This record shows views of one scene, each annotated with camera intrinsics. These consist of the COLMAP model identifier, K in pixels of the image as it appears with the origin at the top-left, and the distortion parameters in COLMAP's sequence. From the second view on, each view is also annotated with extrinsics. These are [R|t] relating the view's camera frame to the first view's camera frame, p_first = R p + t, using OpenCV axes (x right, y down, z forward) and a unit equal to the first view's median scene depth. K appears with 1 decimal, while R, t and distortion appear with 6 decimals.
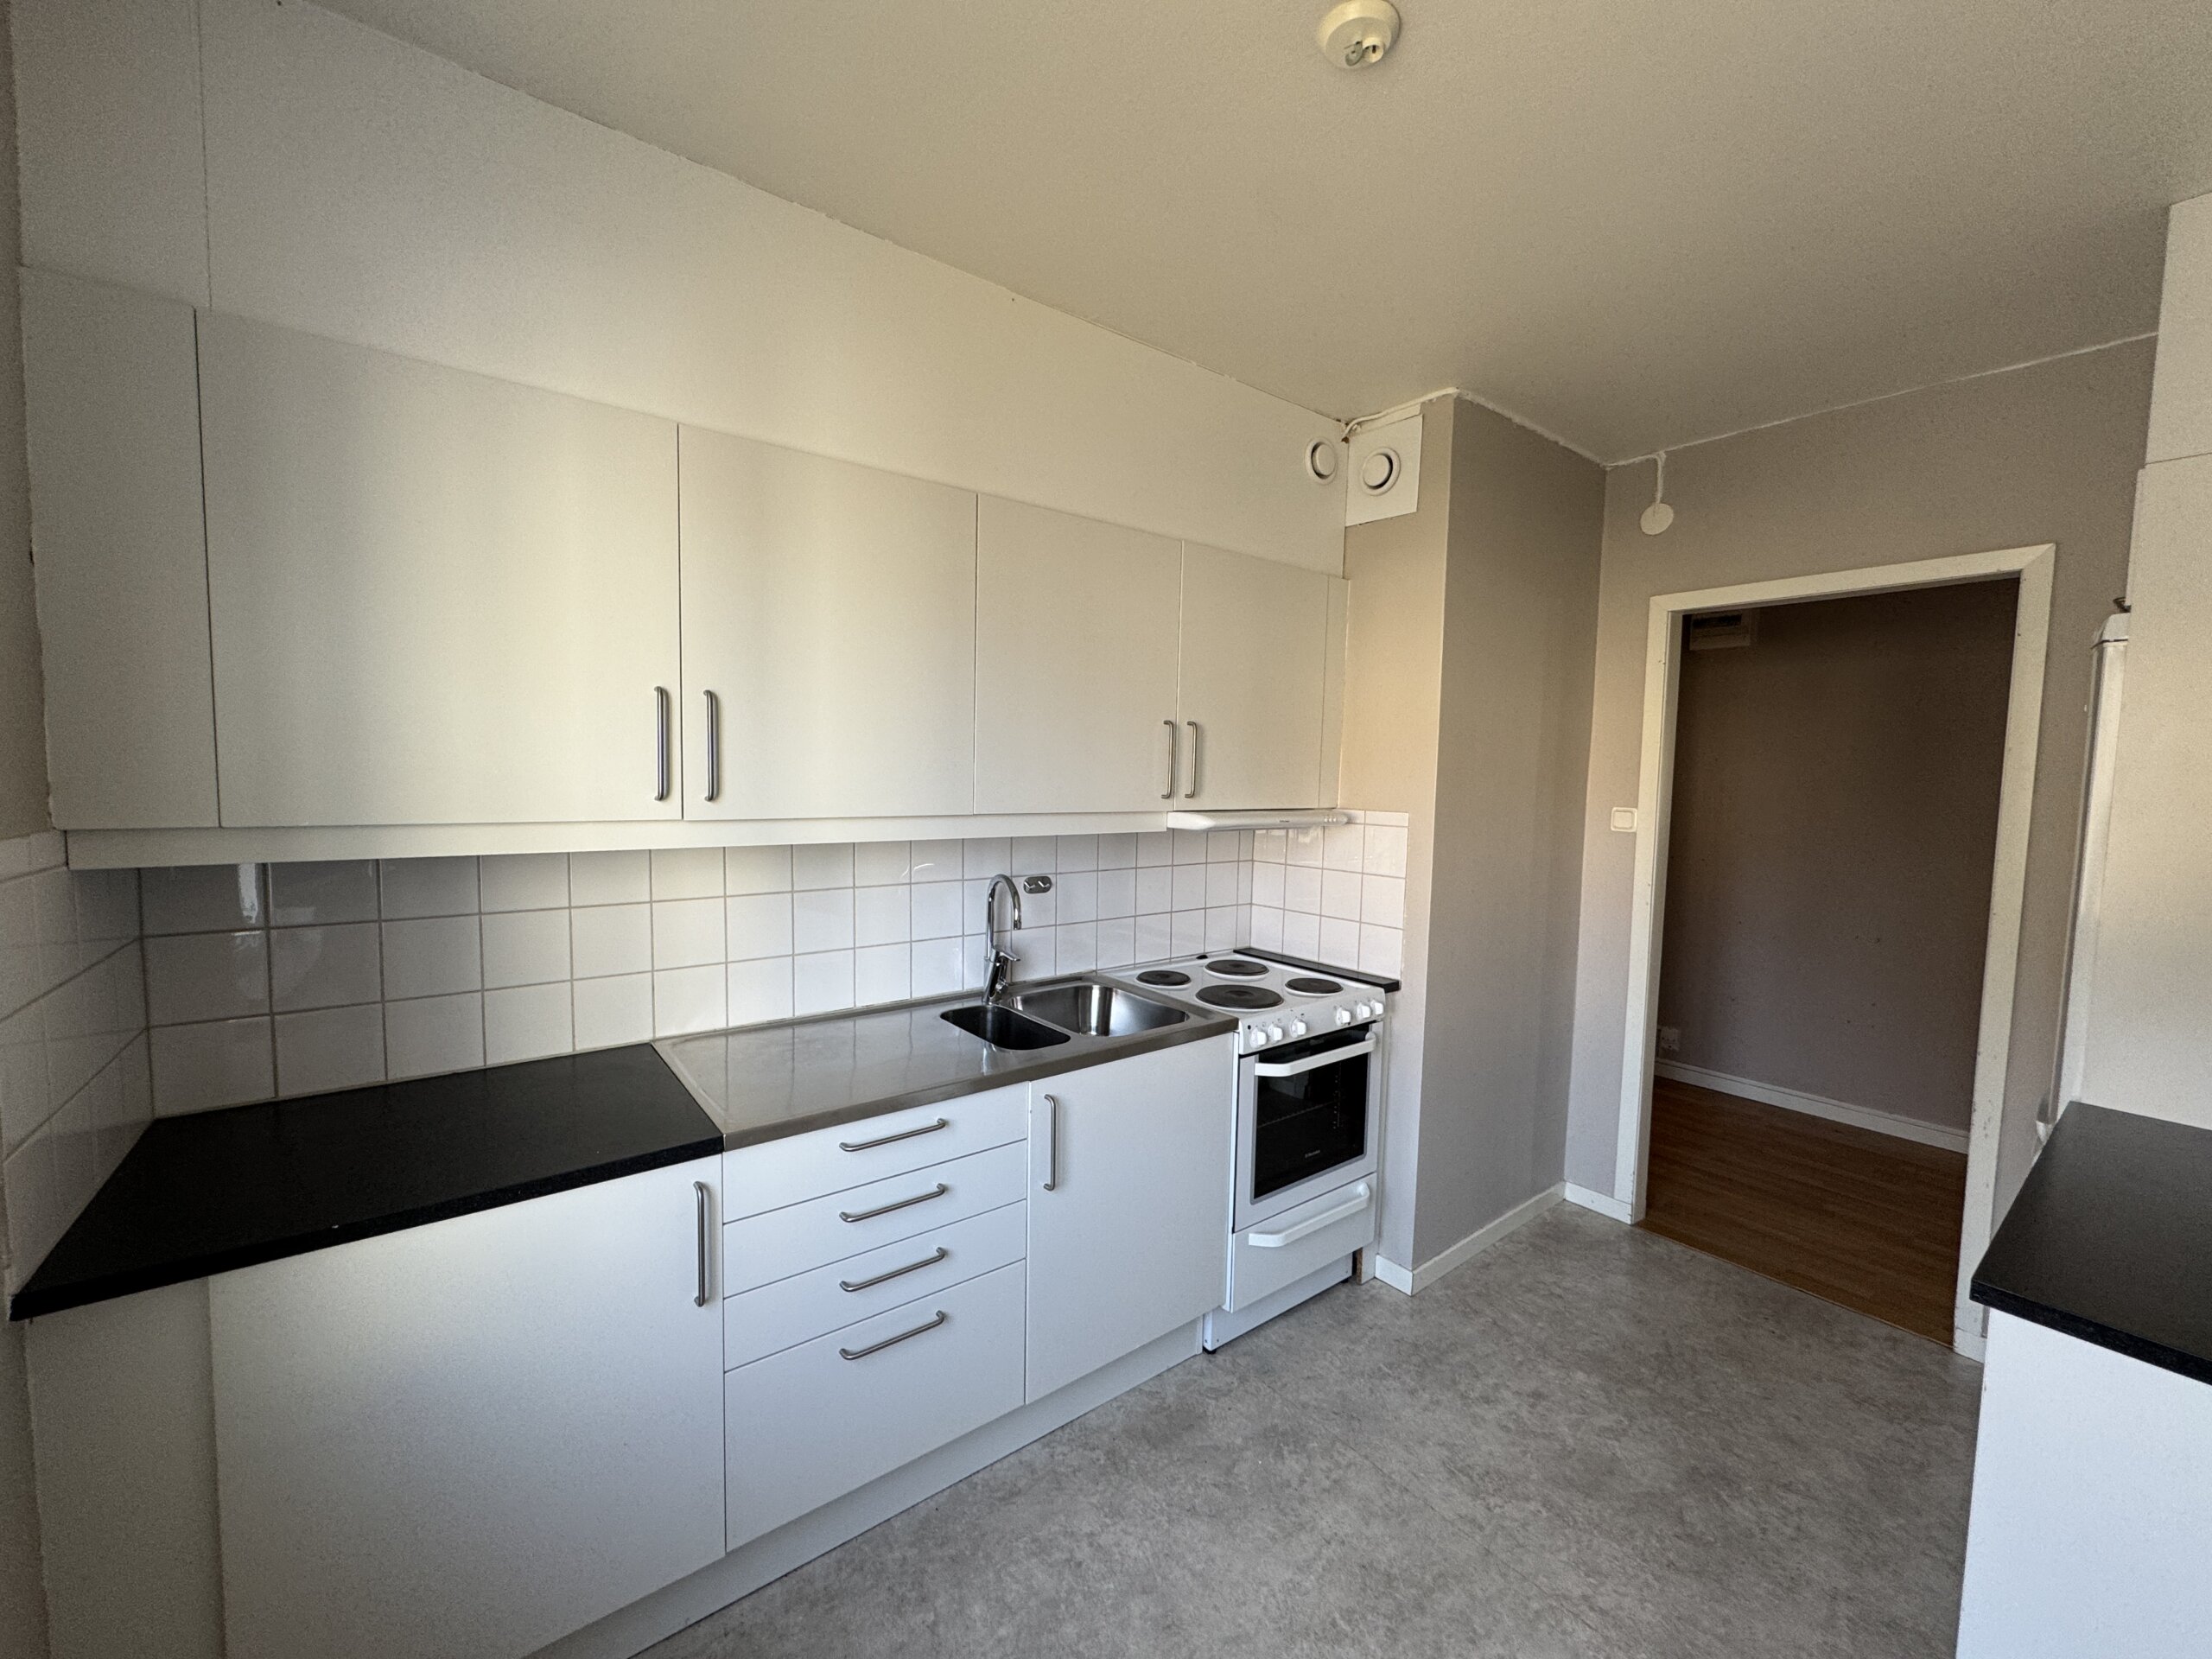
lens RADIAL K [[877.4, 0, 1106.0], [0, 877.4, 829.5], [0, 0, 1]] dist [-0.000015, 0.000108]
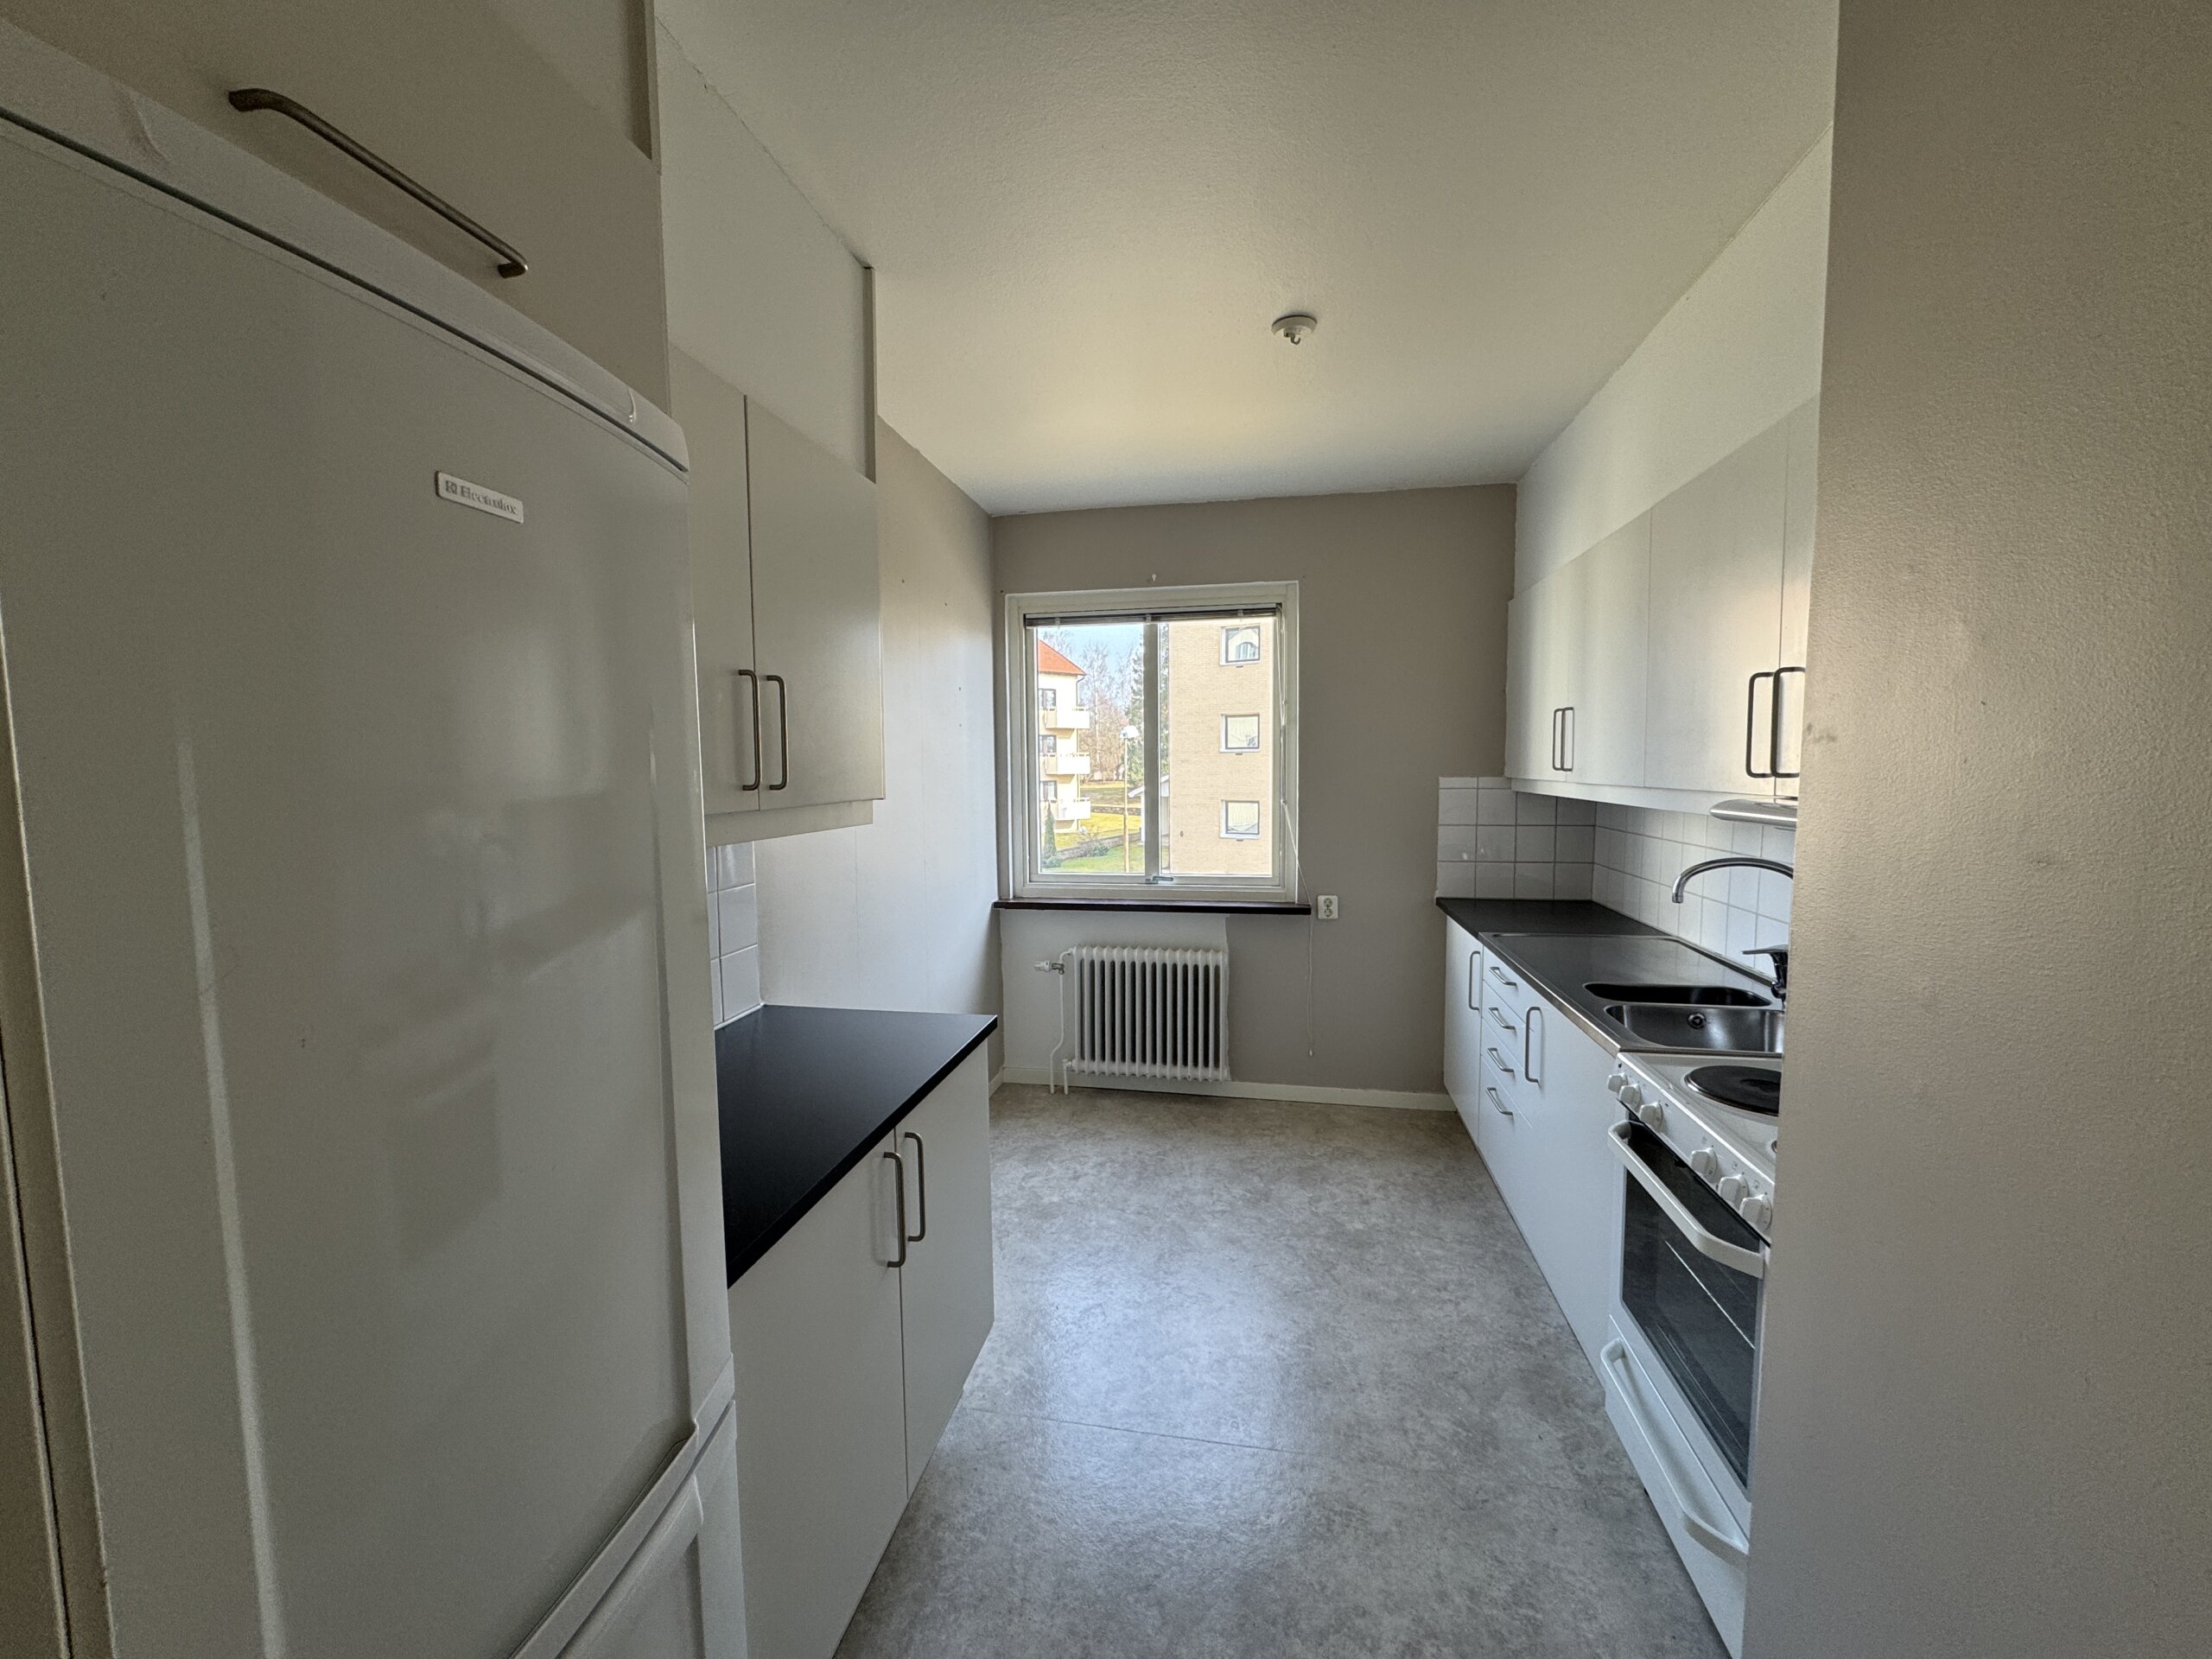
lens RADIAL K [[877.4, 0, 1106.0], [0, 877.4, 829.5], [0, 0, 1]] dist [-0.000015, 0.000108]
pose [[-0.747119, 0.038578, -0.663570, 1.193754], [-0.048514, 0.992487, 0.112323, -0.057968], [0.662918, 0.116111, -0.739634, 1.461086]]
